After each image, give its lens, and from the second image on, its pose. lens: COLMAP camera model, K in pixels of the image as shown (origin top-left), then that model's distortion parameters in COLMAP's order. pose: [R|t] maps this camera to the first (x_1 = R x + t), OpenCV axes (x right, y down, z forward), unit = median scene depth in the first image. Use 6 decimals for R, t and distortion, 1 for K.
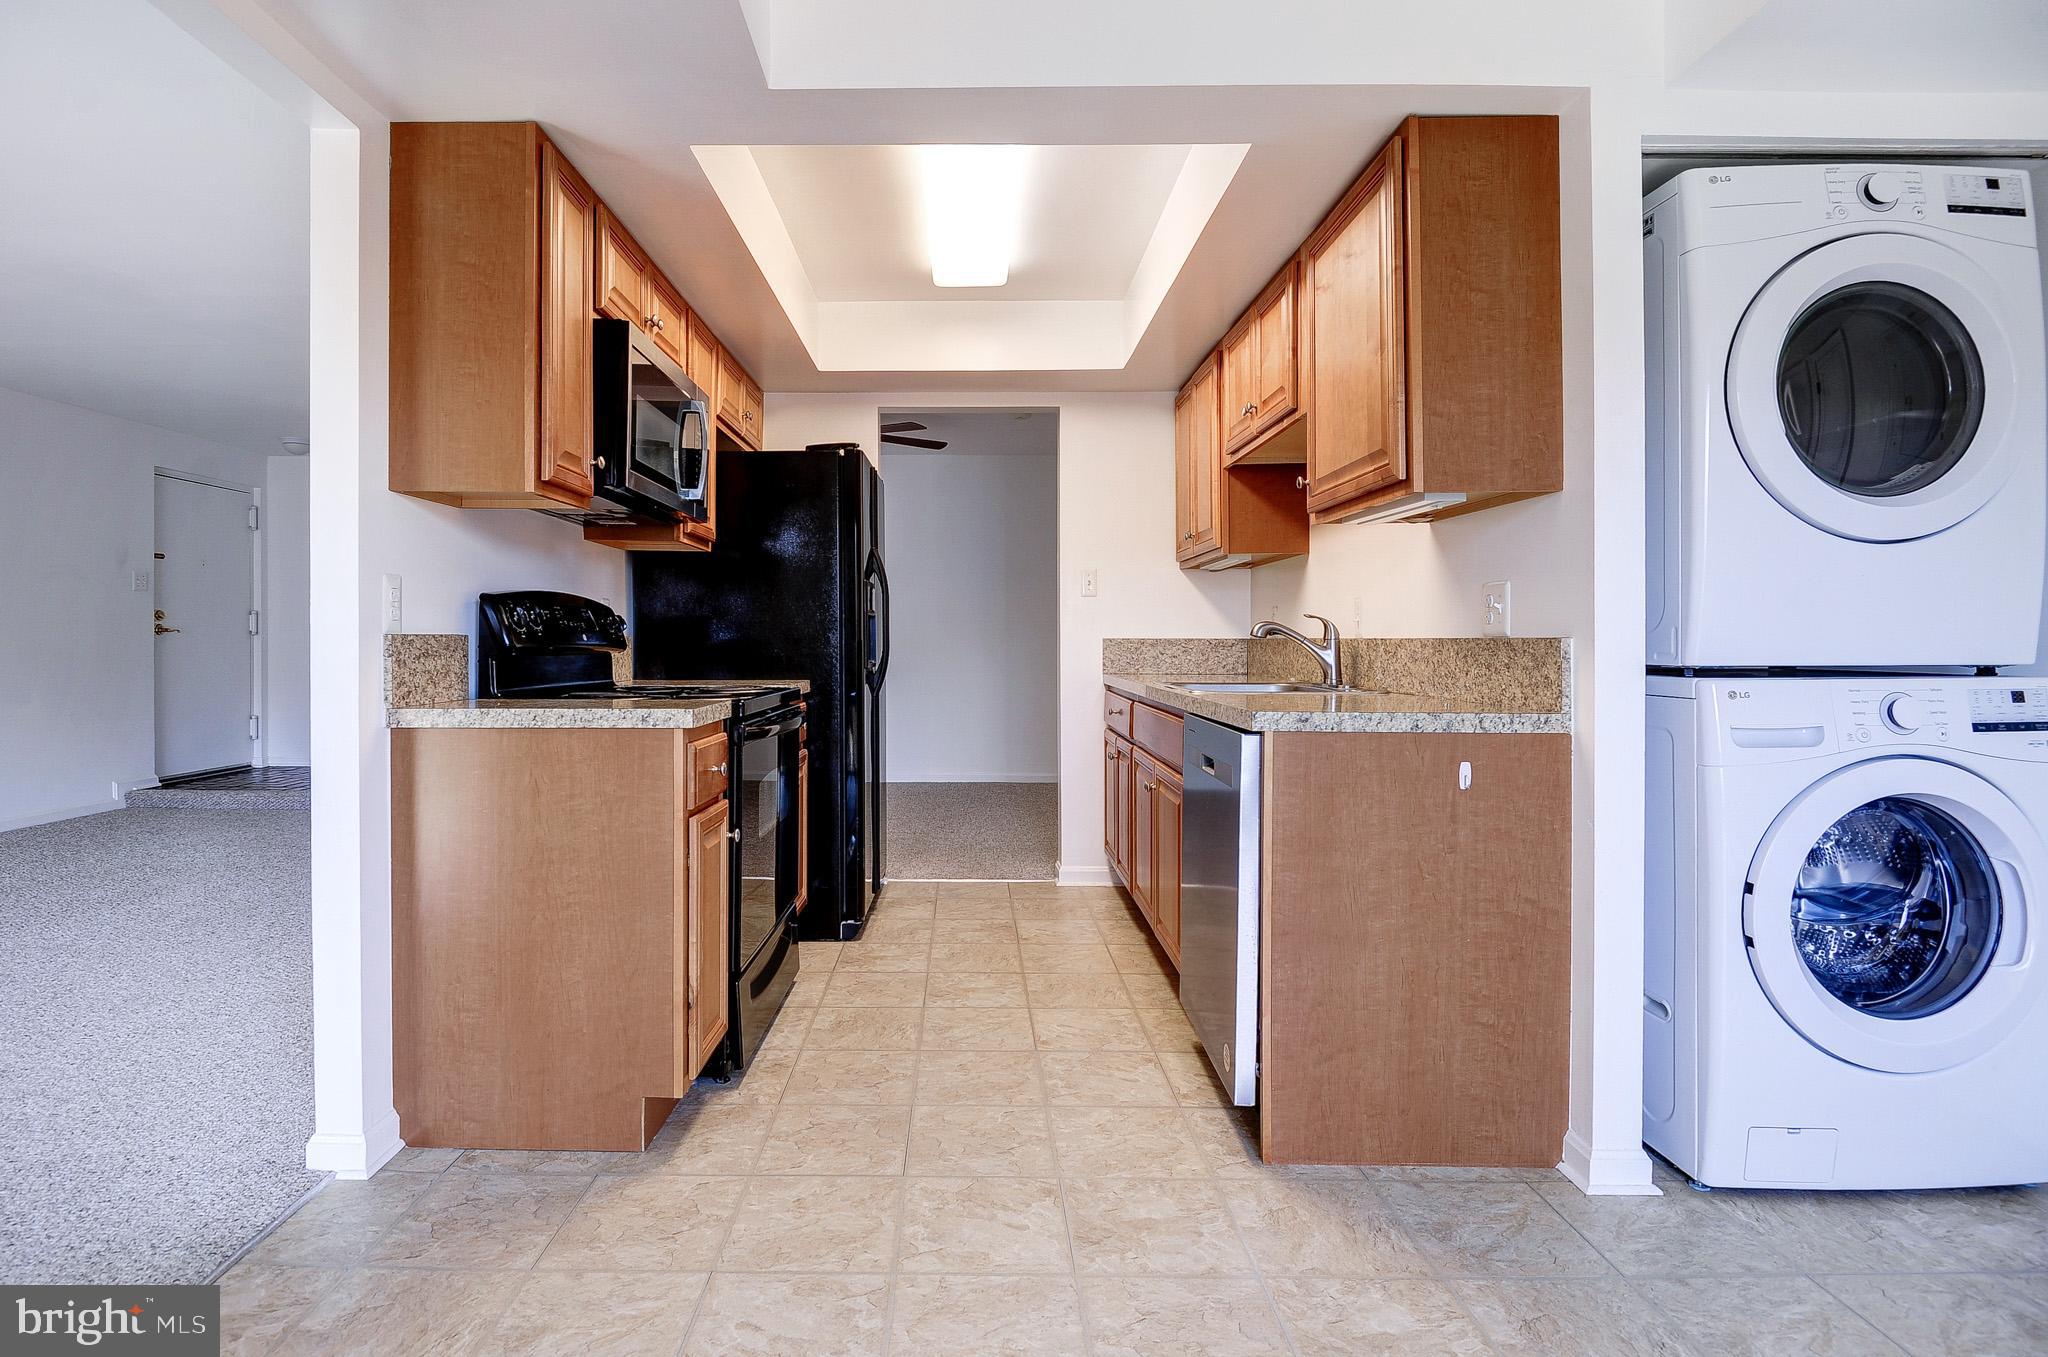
lens RADIAL K [[1019.9, 0, 928.2], [0, 1019.9, 634.1], [0, 0, 1]] dist [-0.002870, -0.006092]
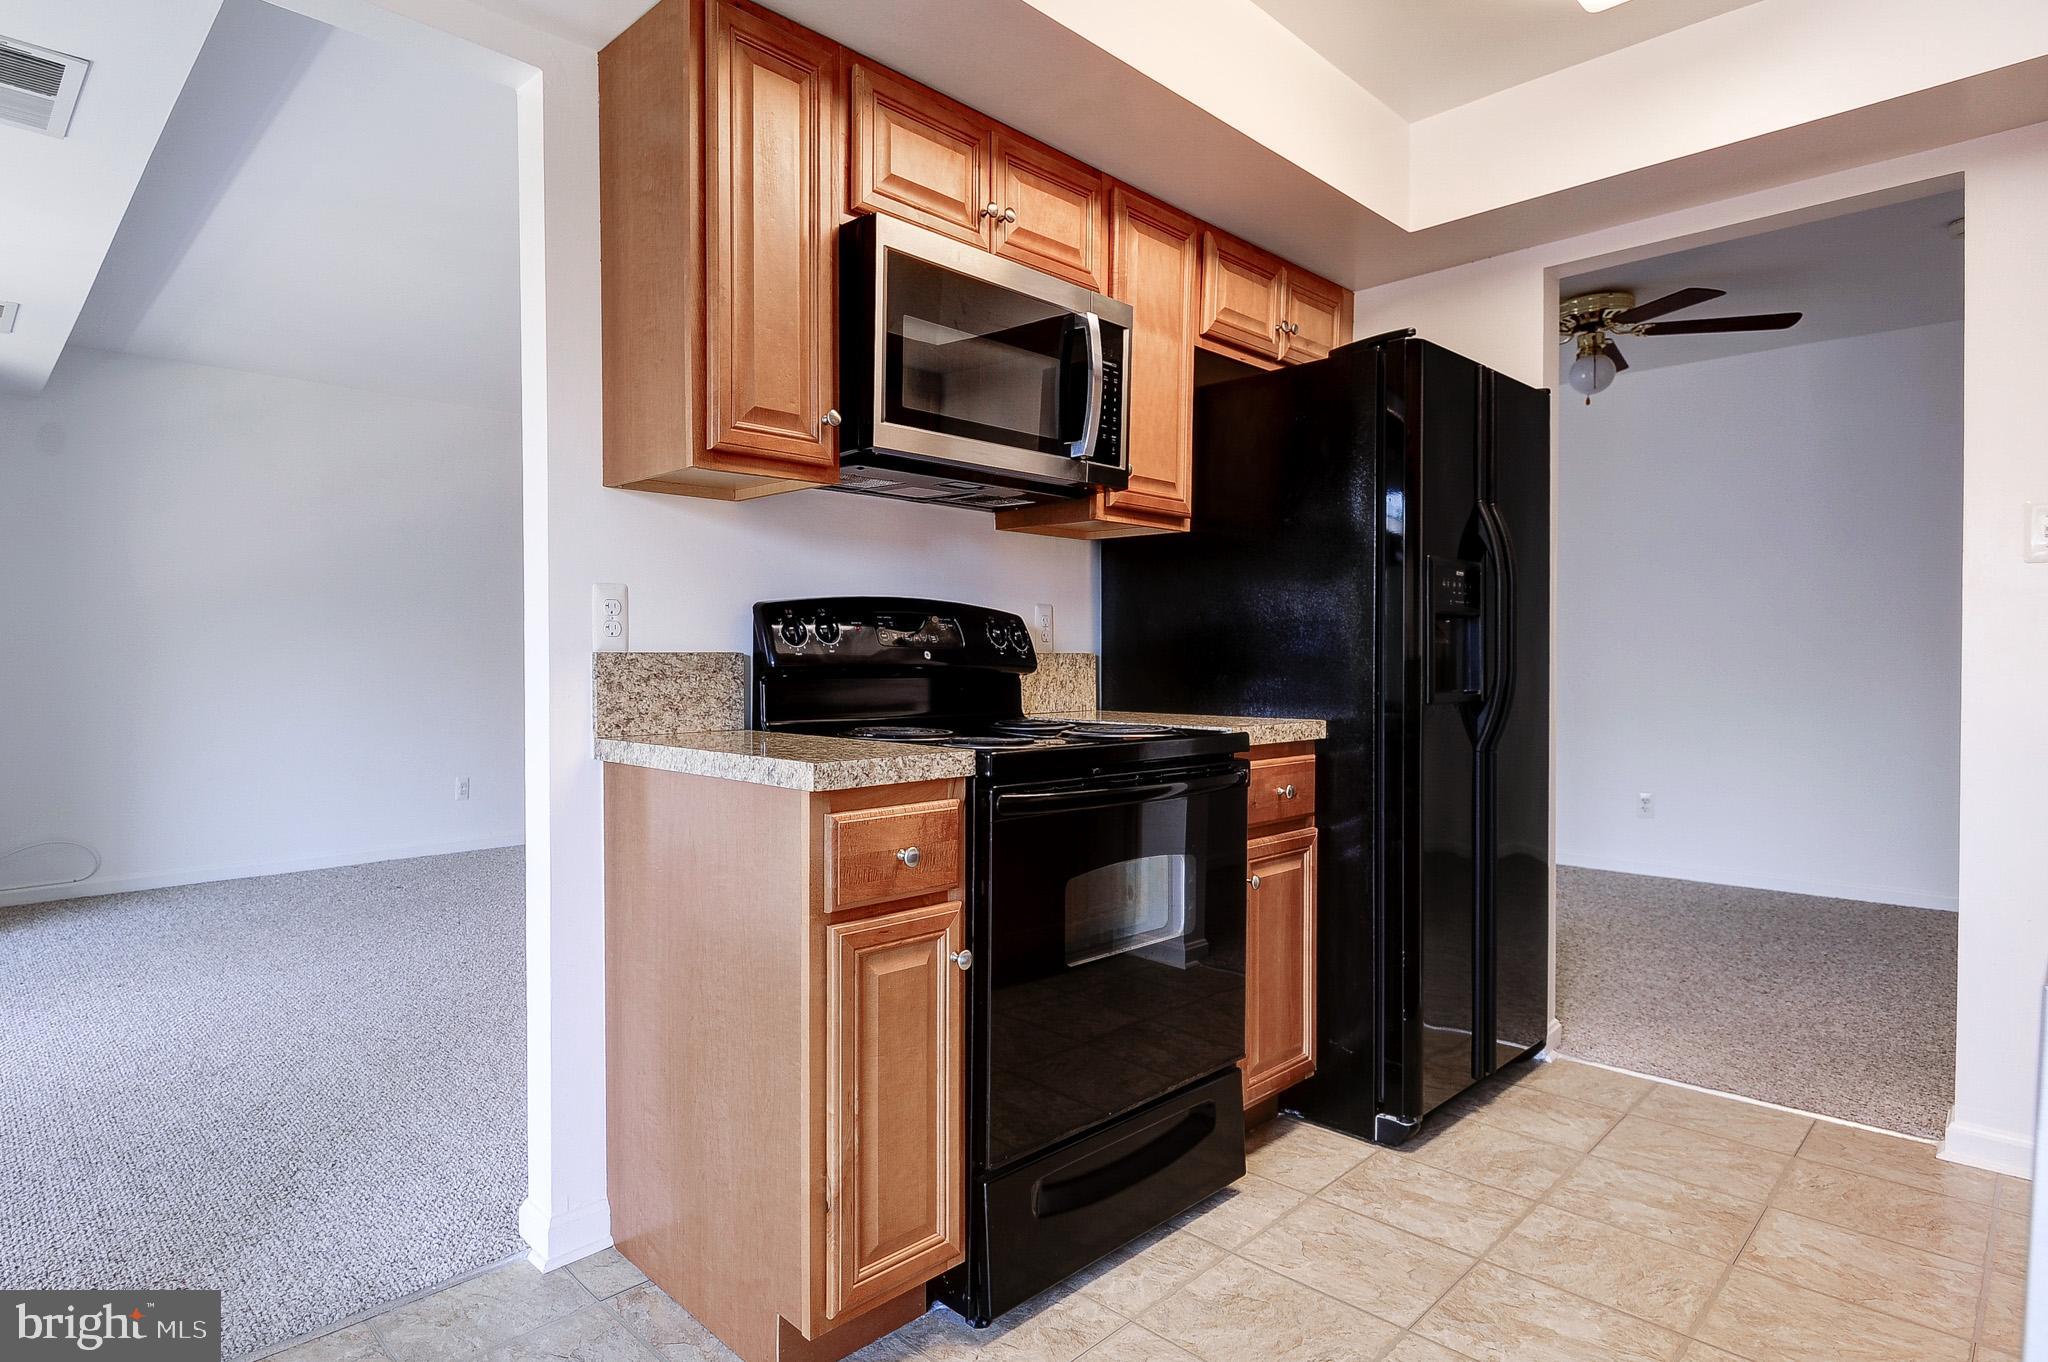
lens RADIAL K [[1019.9, 0, 1033.3], [0, 1019.9, 677.0], [0, 0, 1]] dist [-0.002870, -0.006092]
pose [[0.676315, 0.007903, -0.736571, 0.311155], [0.007765, 0.999810, 0.017858, 0.007391], [0.736572, -0.017797, 0.676125, 0.594915]]
